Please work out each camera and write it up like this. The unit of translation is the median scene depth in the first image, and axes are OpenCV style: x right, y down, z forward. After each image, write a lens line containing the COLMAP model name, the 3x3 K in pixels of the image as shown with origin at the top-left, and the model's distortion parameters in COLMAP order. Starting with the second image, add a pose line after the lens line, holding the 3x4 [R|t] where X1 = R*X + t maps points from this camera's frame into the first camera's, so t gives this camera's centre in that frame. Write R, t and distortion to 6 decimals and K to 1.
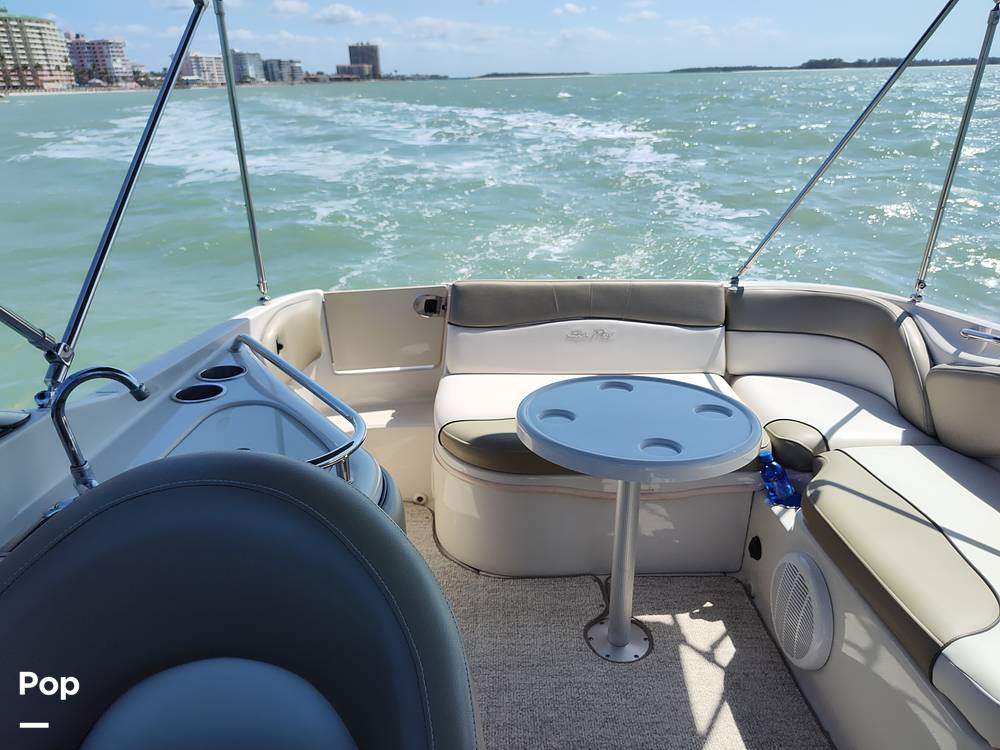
lens RADIAL K [[687.7, 0, 517.2], [0, 687.7, 377.8], [0, 0, 1]] dist [0.051777, -0.091795]
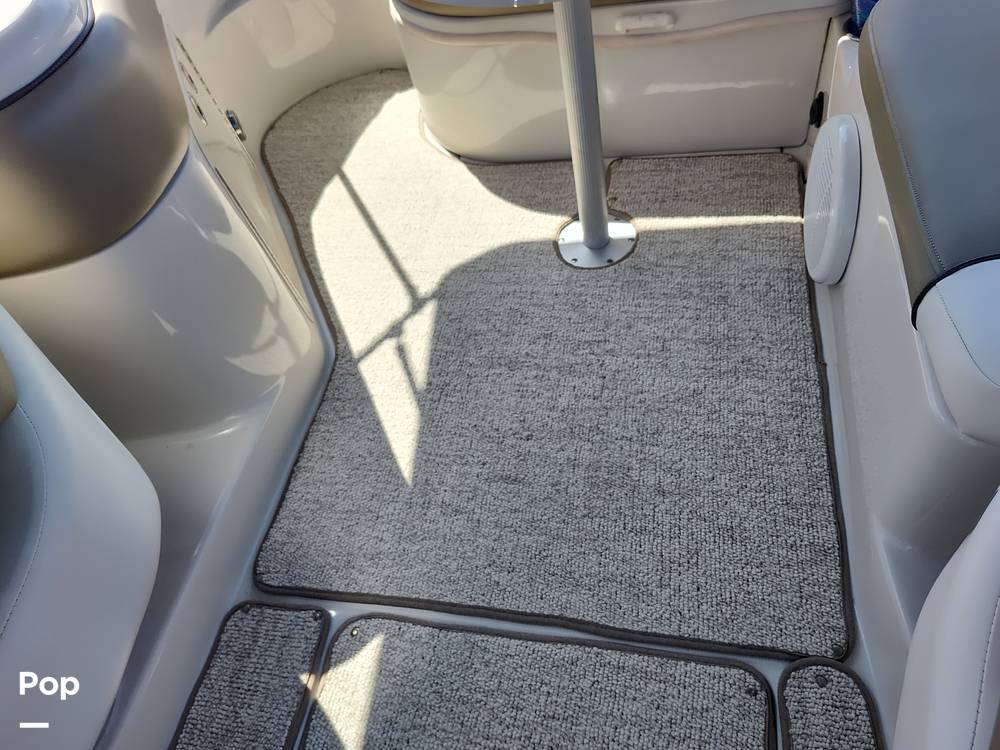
lens RADIAL K [[687.7, 0, 517.2], [0, 687.7, 377.8], [0, 0, 1]] dist [0.051777, -0.091795]
pose [[0.963031, 0.054637, -0.263793, 0.254240], [0.100468, 0.835728, 0.539874, 0.070517], [0.249957, -0.546418, 0.799343, 0.243767]]
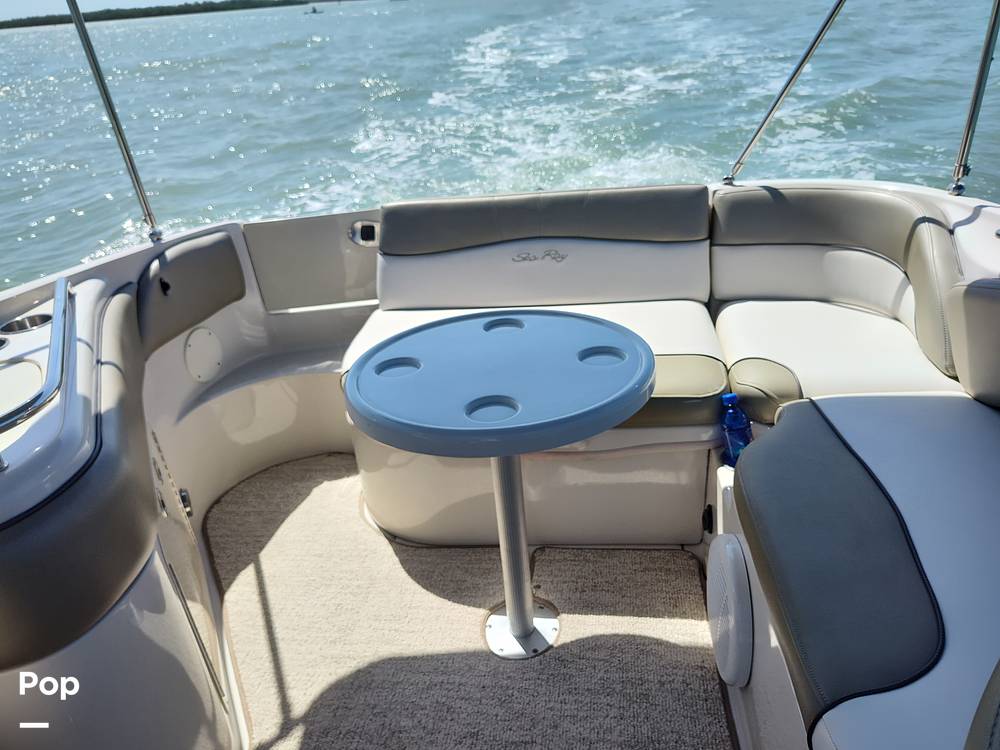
lens RADIAL K [[687.7, 0, 517.2], [0, 687.7, 377.8], [0, 0, 1]] dist [0.051777, -0.091795]
pose [[0.987303, -0.016779, -0.157962, 0.255085], [0.032263, 0.994861, 0.095975, 0.000401], [0.155540, -0.099852, 0.982770, 0.198961]]
